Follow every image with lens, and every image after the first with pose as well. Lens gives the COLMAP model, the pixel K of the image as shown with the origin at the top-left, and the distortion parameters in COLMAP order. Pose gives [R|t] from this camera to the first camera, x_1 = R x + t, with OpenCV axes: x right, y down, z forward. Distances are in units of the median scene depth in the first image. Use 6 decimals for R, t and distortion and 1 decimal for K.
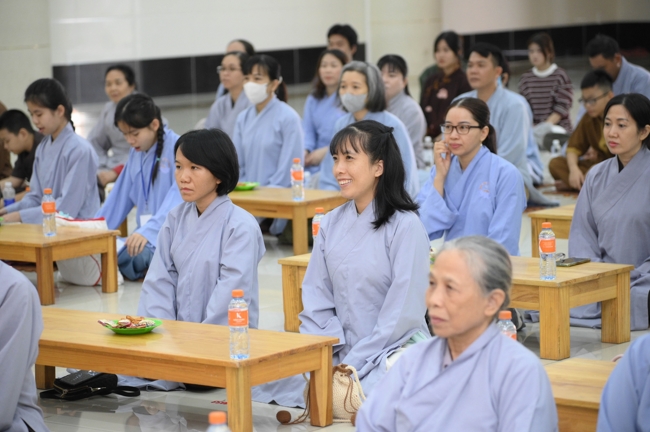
lens RADIAL K [[2201.3, 0, 325.0], [0, 2201.3, 216.0], [0, 0, 1]] dist [0.258655, 0.722334]
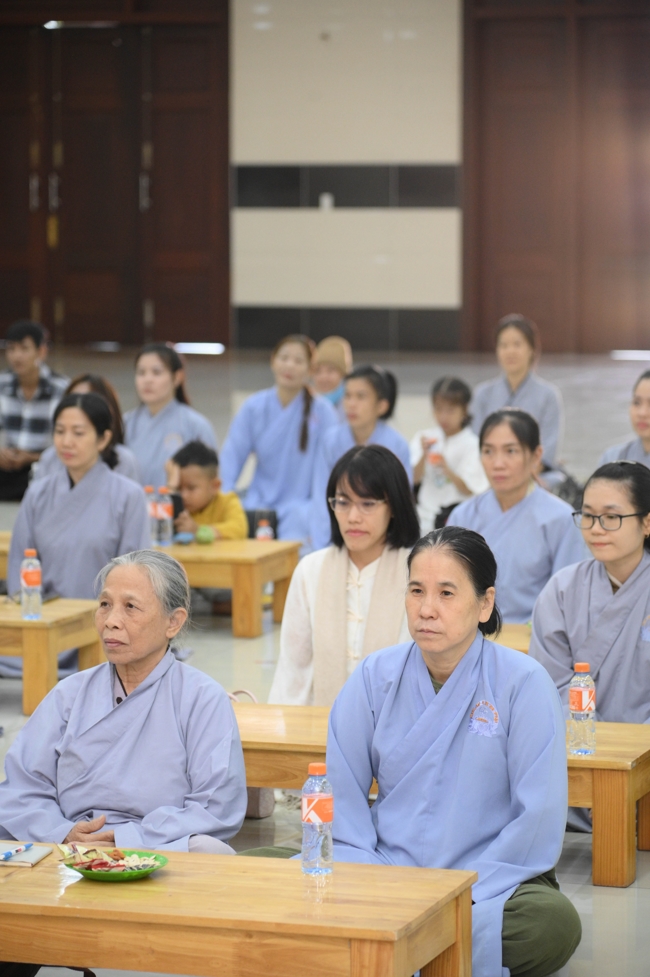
lens RADIAL K [[3237.9, 0, 325.0], [0, 3237.9, 488.5], [0, 0, 1]] dist [0.154547, 0.169647]
pose [[0.932329, -0.008421, 0.361512, -0.213042], [0.019687, 0.999428, -0.027490, 0.014229], [-0.361074, 0.032747, 0.931962, -0.145328]]
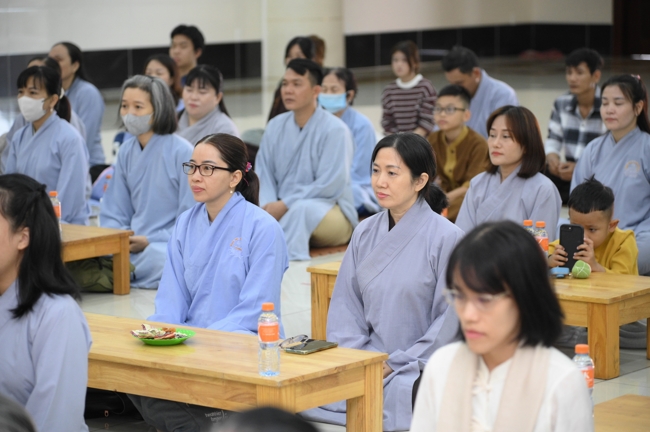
lens RADIAL K [[2154.2, 0, 325.0], [0, 2154.2, 216.0], [0, 0, 1]] dist [0.154547, 0.169647]
pose [[0.999614, 0.019154, 0.020148, 0.093764], [-0.019282, 0.999795, 0.006133, -0.029660], [-0.020026, -0.006519, 0.999778, 0.210382]]
